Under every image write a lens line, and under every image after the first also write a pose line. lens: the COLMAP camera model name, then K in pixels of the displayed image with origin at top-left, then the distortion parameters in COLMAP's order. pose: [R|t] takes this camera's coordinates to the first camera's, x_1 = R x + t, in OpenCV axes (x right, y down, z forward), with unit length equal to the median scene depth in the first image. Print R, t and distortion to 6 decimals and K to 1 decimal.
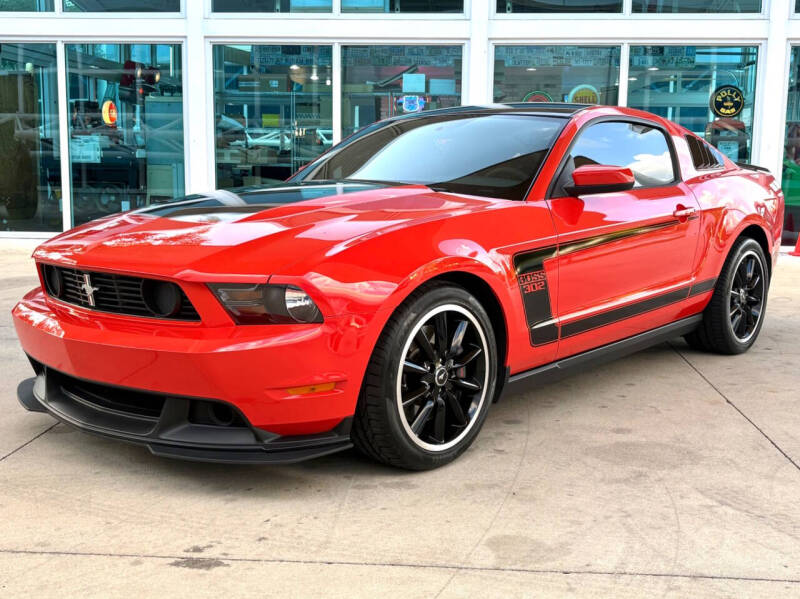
lens RADIAL K [[926.3, 0, 393.6], [0, 926.3, 301.6], [0, 0, 1]] dist [0.121149, -0.337532]
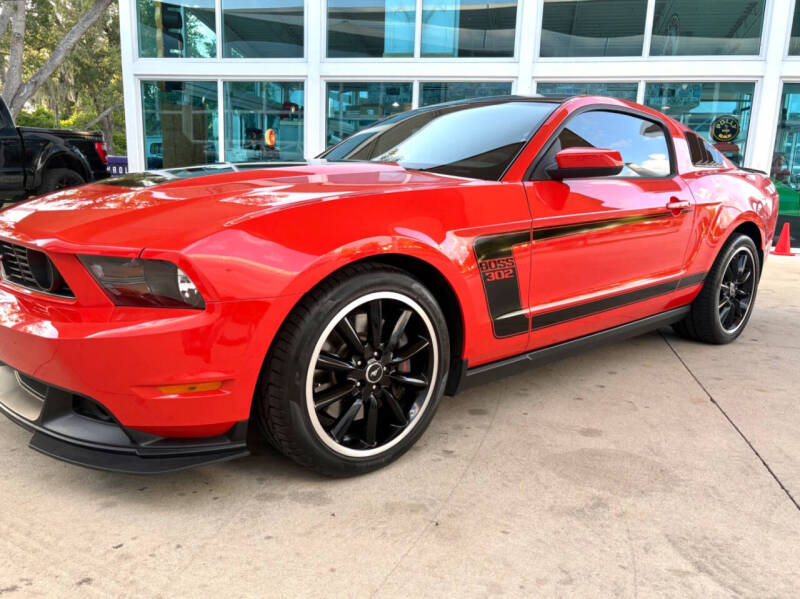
lens RADIAL K [[610.2, 0, 400.0], [0, 610.2, 299.5], [0, 0, 1]] dist [0.023050, -0.001324]
pose [[0.990885, 0.048659, -0.125615, 0.125069], [-0.043286, 0.998042, 0.045152, -0.013608], [0.127566, -0.039303, 0.991051, 0.372075]]
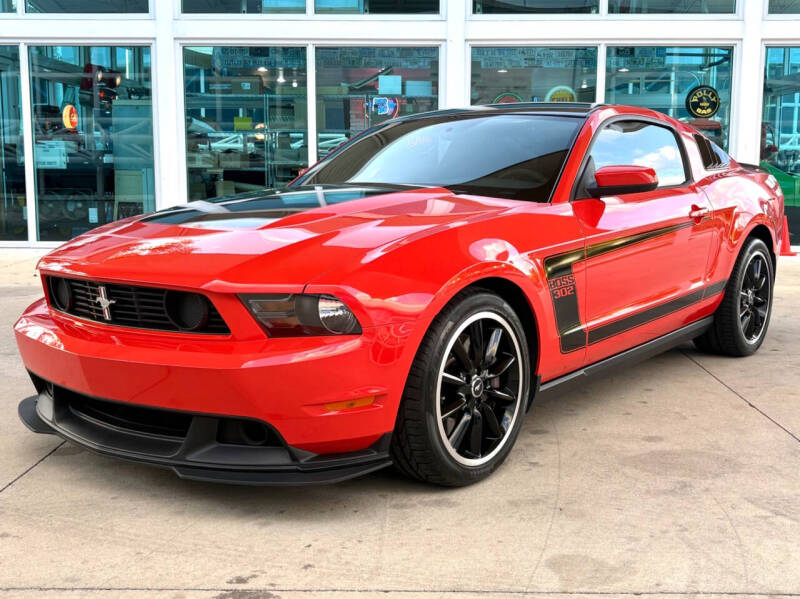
lens RADIAL K [[932.8, 0, 400.0], [0, 932.8, 299.5], [0, 0, 1]] dist [0.109311, -0.306455]
pose [[0.998620, -0.015847, 0.050068, -0.064552], [0.016179, 0.999850, -0.006235, -0.004408], [-0.049962, 0.007037, 0.998726, 0.036255]]
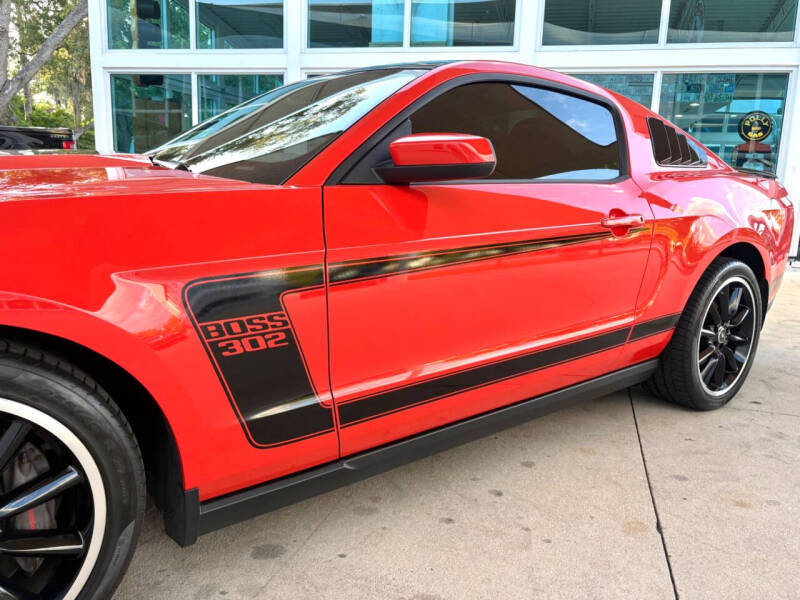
lens RADIAL K [[631.3, 0, 414.7], [0, 631.3, 289.4], [0, 0, 1]] dist [0.020882, 0.001927]
pose [[0.985781, 0.054606, -0.158913, 0.286983], [-0.052094, 0.998443, 0.019936, -0.056572], [0.159754, -0.011374, 0.987091, 0.625249]]
